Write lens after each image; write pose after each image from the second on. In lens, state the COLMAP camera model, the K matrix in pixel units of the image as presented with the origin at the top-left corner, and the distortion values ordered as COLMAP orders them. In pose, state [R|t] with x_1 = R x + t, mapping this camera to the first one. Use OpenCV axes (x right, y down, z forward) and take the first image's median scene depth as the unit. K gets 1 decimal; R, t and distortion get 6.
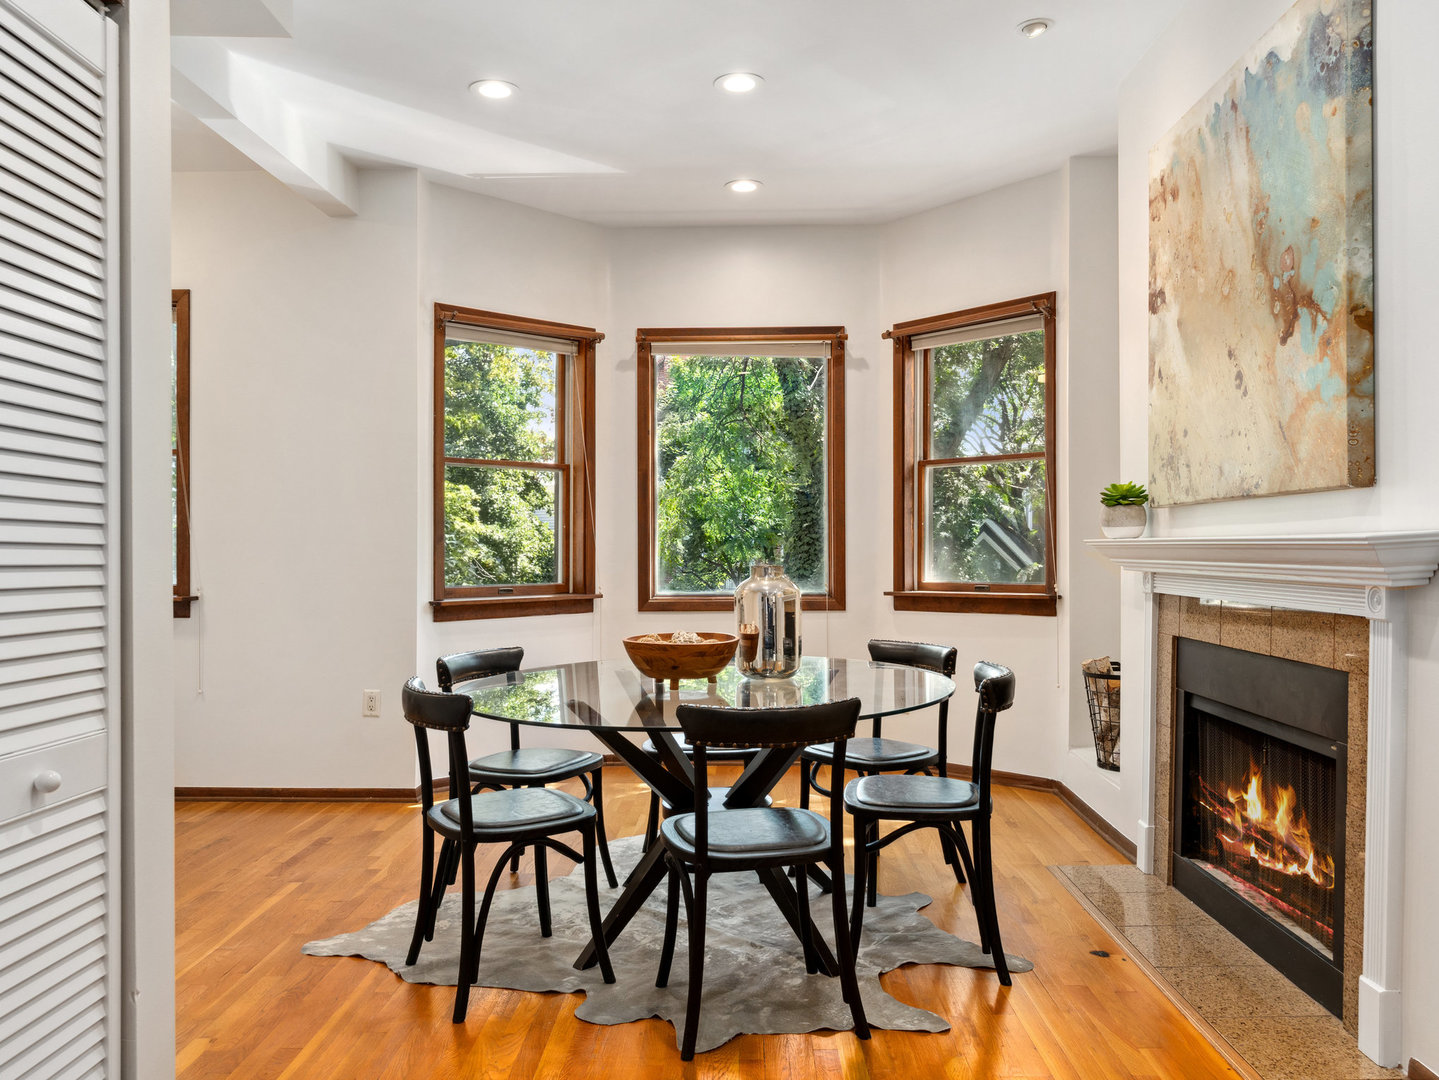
lens RADIAL K [[1074.0, 0, 719.5], [0, 1074.0, 540.0], [0, 0, 1]] dist [-0.008225, -0.001171]
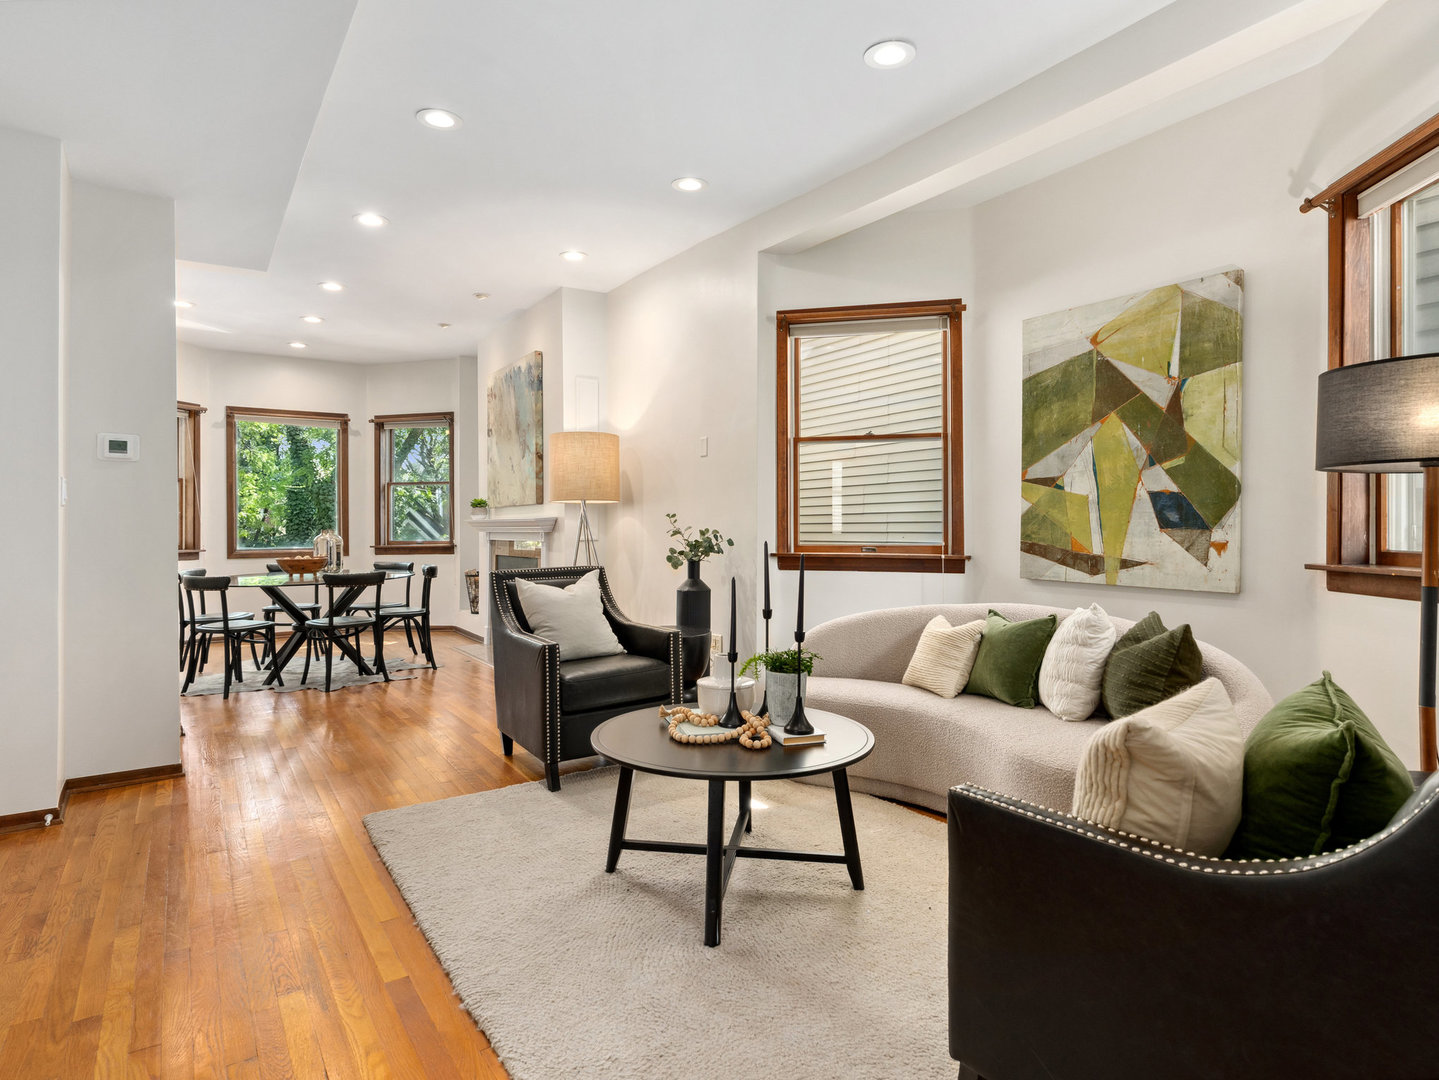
lens RADIAL K [[797.4, 0, 722.1], [0, 797.4, 528.5], [0, 0, 1]] dist [-0.000111, -0.000114]
pose [[0.813430, -0.002478, 0.581657, -0.212059], [-0.000680, 0.999986, 0.005211, 0.007617], [-0.581662, -0.004634, 0.813417, -0.723957]]
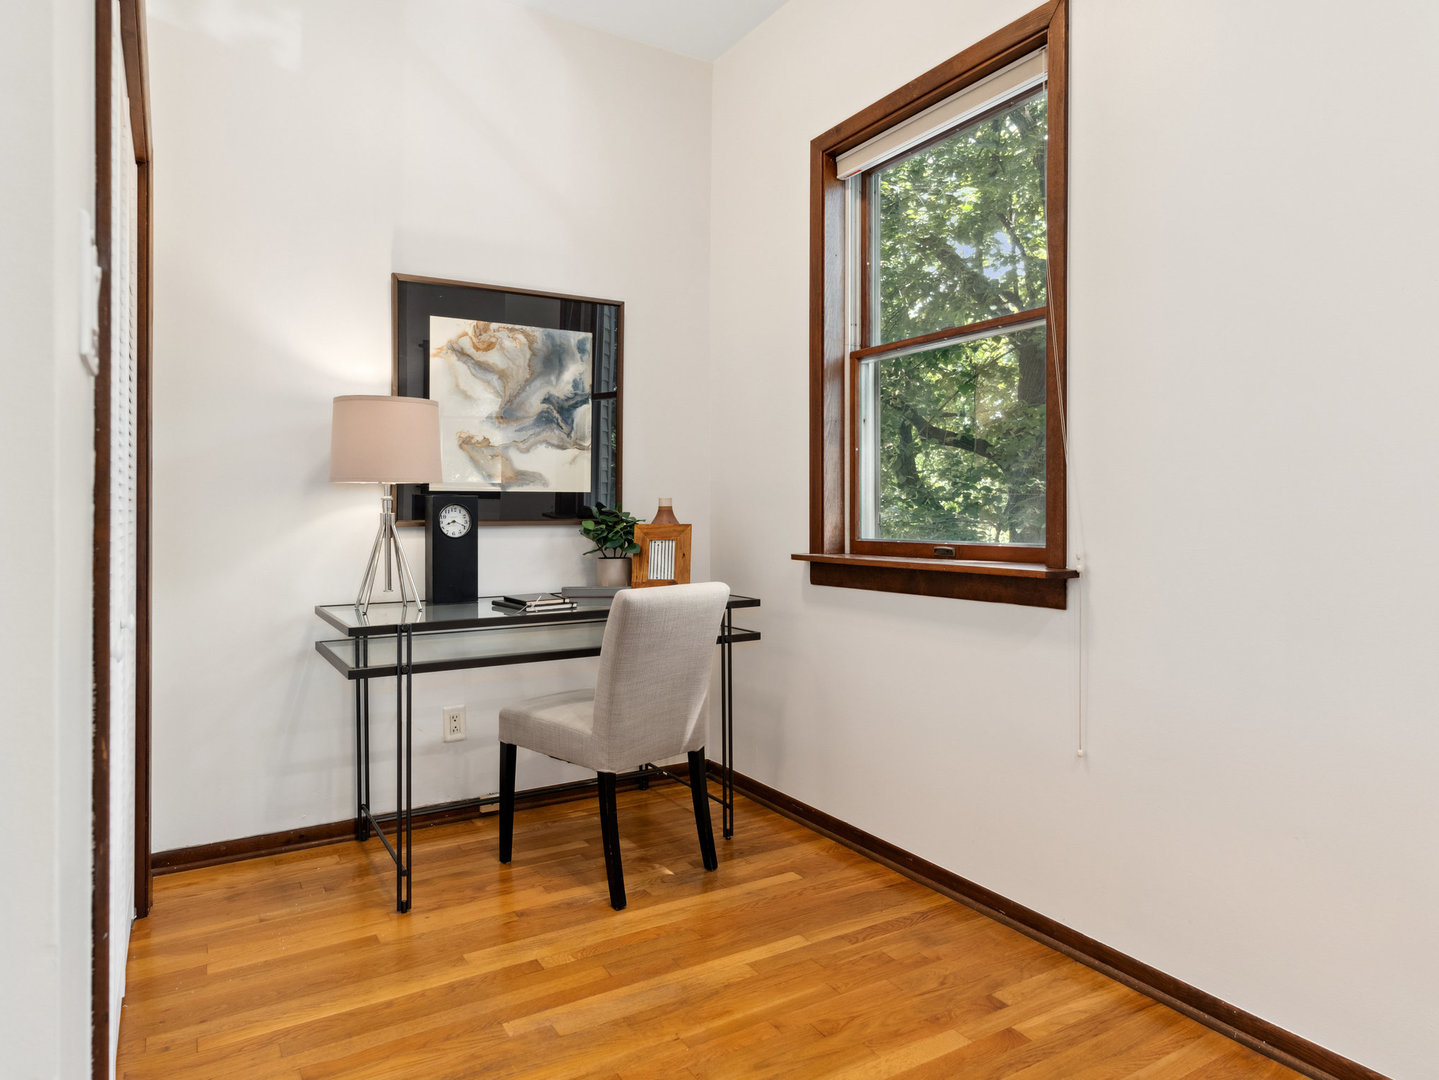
lens RADIAL K [[935.1, 0, 719.5], [0, 935.1, 540.0], [0, 0, 1]] dist [0.004164, 0.000032]
pose [[0.542450, 0.031626, -0.839493, -0.197954], [0.002872, 0.999215, 0.039499, 0.019030], [0.840083, -0.023838, 0.541933, 0.604537]]
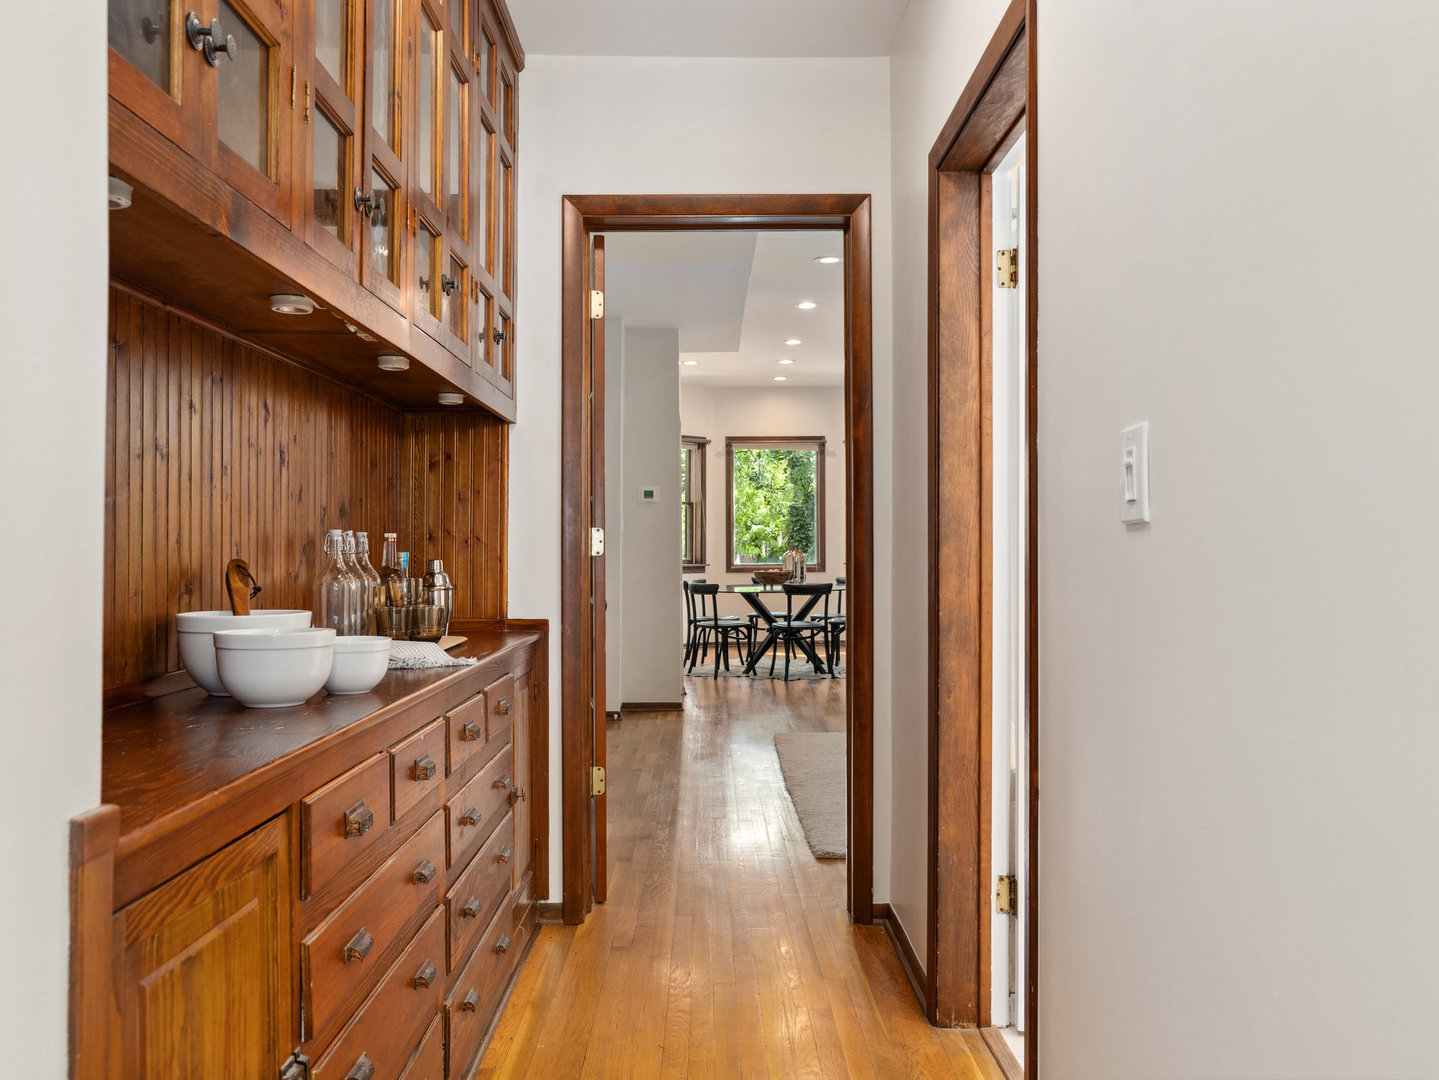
lens RADIAL K [[1150.7, 0, 719.5], [0, 1150.7, 540.0], [0, 0, 1]] dist [0.003782, 0.001634]
pose [[0.999408, 0.000744, 0.034393, -0.193175], [-0.000783, 0.999999, 0.001111, 0.000626], [-0.034392, -0.001138, 0.999408, -1.437101]]
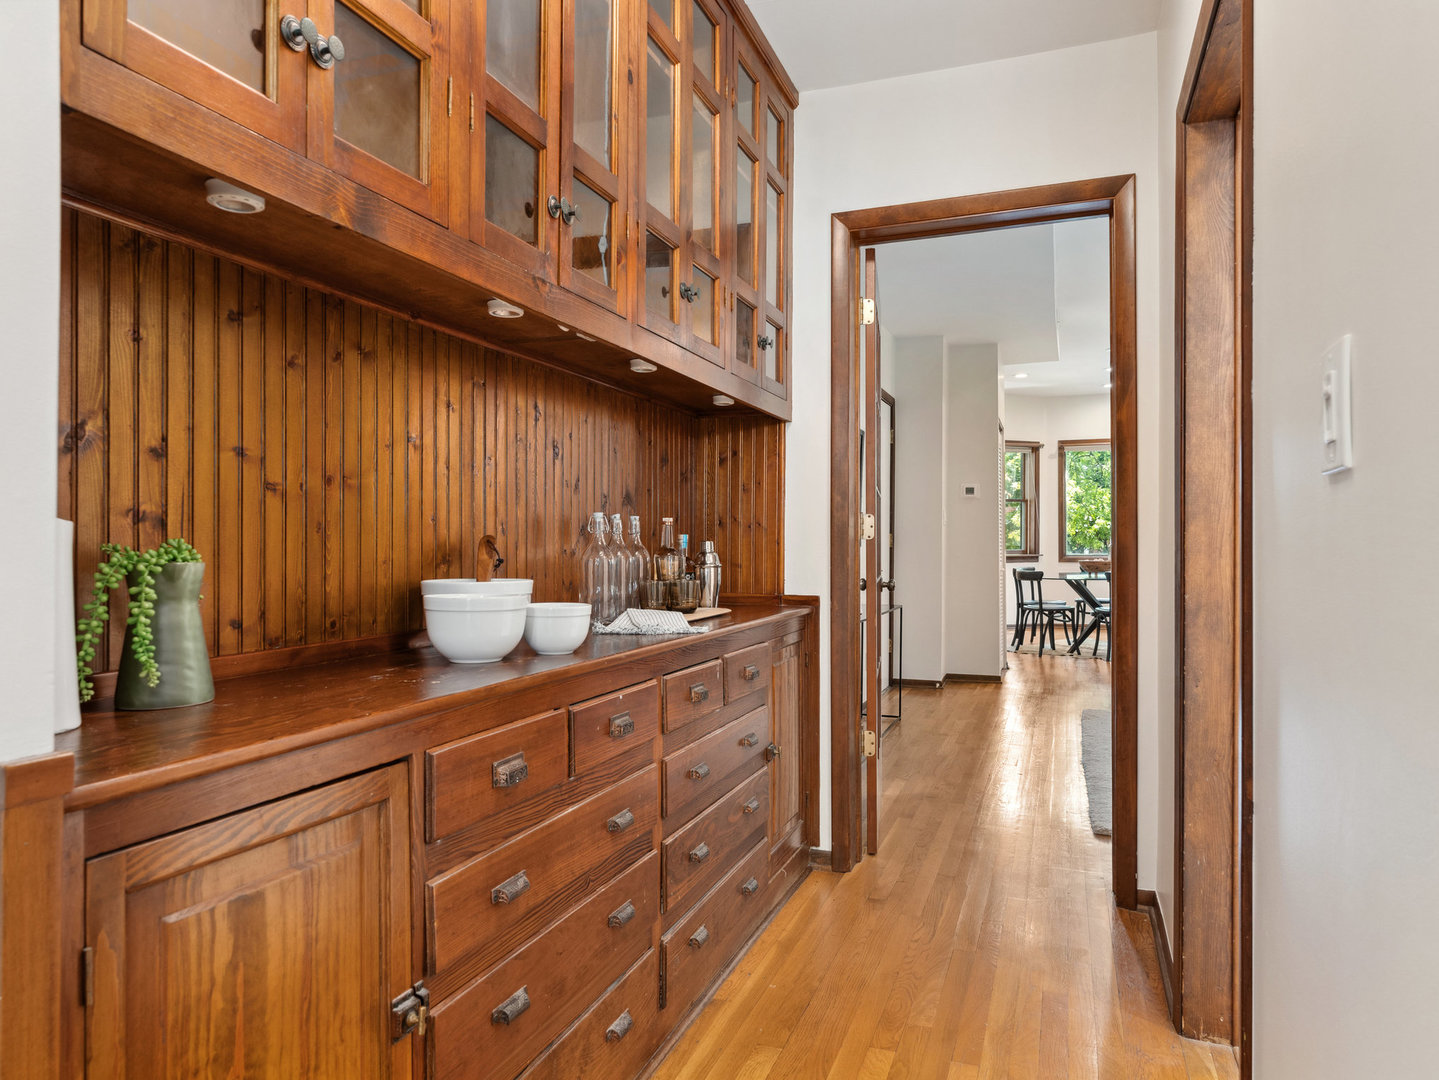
lens RADIAL K [[935.1, 0, 719.5], [0, 935.1, 540.0], [0, 0, 1]] dist [0.004164, 0.000032]
pose [[0.945801, 0.000036, -0.324747, -0.131460], [0.001641, 0.999987, 0.004891, 0.008476], [0.324743, -0.005159, 0.945788, -1.357061]]
